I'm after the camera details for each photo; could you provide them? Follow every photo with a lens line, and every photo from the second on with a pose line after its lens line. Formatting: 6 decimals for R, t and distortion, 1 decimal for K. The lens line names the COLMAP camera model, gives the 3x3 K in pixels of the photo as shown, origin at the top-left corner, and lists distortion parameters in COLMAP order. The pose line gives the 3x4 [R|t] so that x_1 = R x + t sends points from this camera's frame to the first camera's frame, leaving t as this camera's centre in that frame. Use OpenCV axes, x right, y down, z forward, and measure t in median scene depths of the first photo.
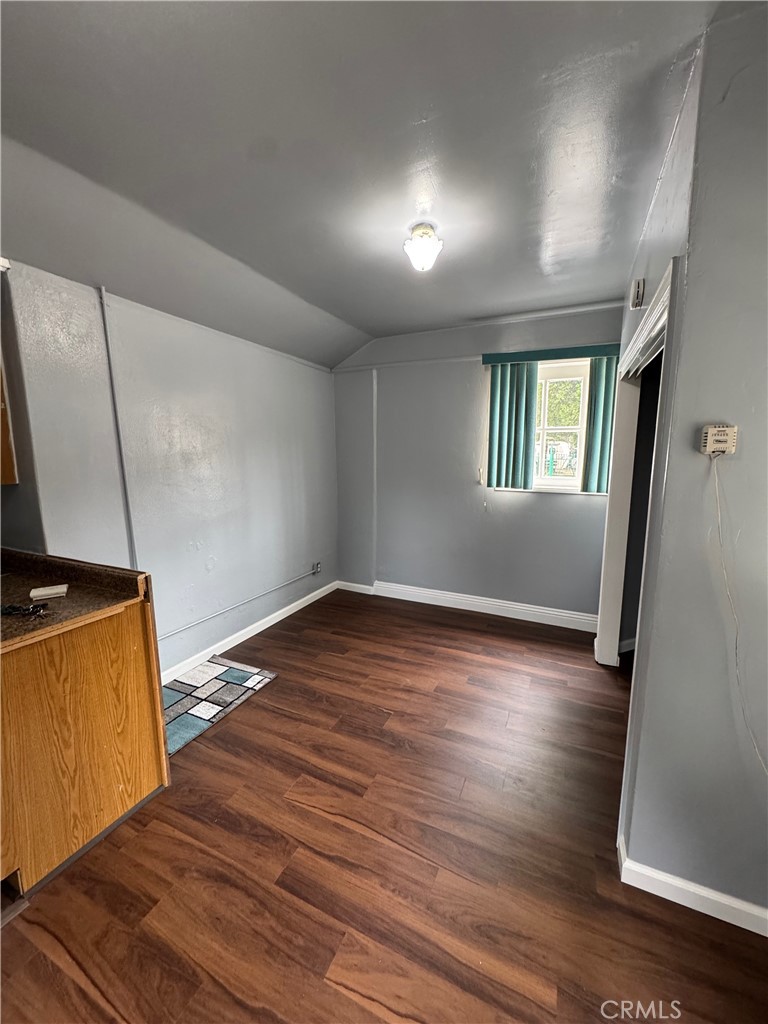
lens RADIAL K [[406.9, 0, 384.7], [0, 406.9, 512.0], [0, 0, 1]] dist [-0.002441, 0.000876]
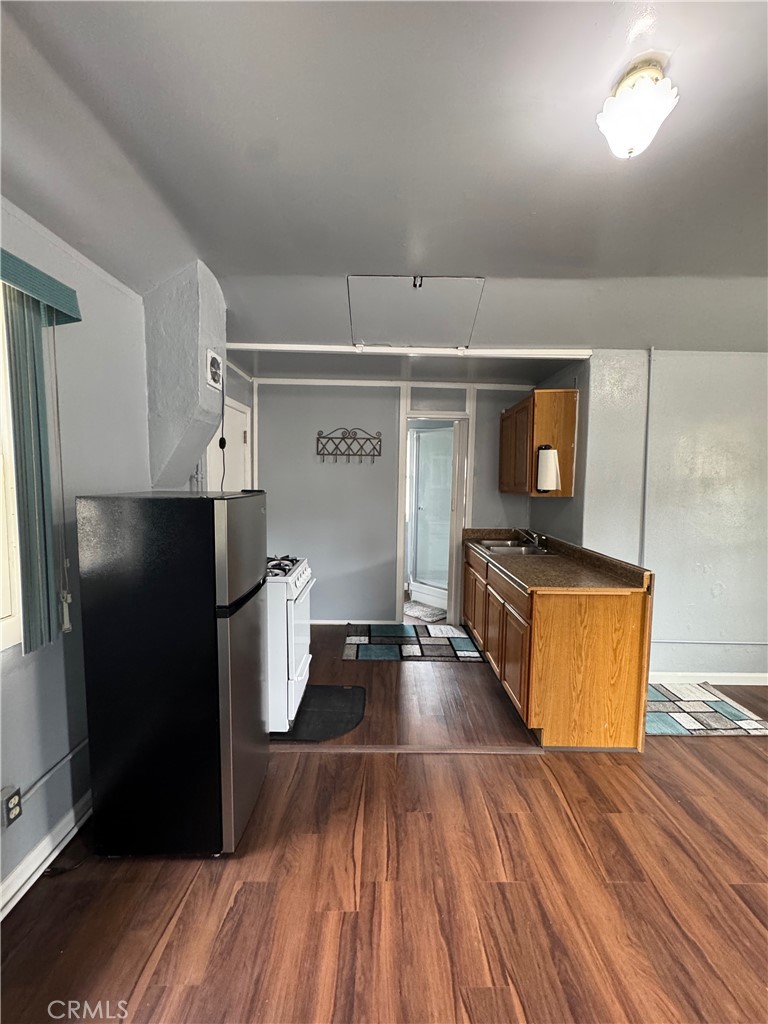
lens RADIAL K [[406.9, 0, 385.5], [0, 406.9, 513.8], [0, 0, 1]] dist [-0.002441, 0.000876]
pose [[0.426936, 0.086550, -0.900130, 0.170537], [-0.144117, 0.989199, 0.026759, 0.058741], [0.892724, 0.118299, 0.434798, -0.290026]]
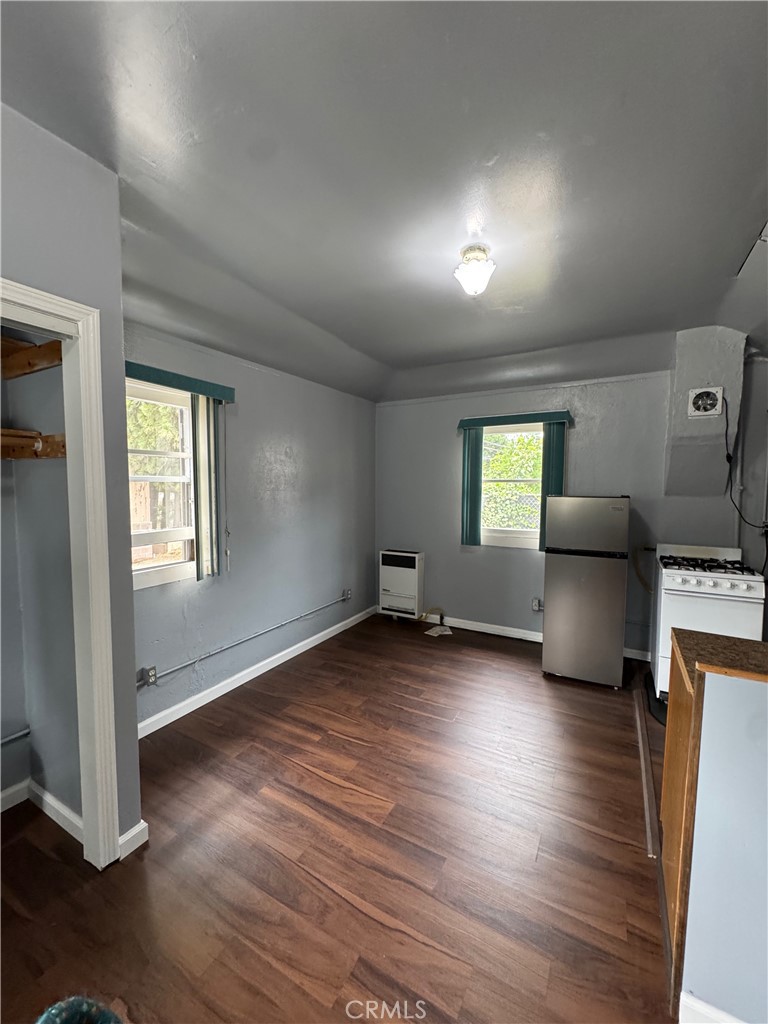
lens RADIAL K [[406.9, 0, 385.0], [0, 406.9, 512.5], [0, 0, 1]] dist [-0.002441, 0.000876]
pose [[-0.996591, -0.007750, 0.082131, -0.155132], [0.009349, 0.978552, 0.205786, -0.204947], [-0.081964, 0.205852, -0.975144, 1.566106]]
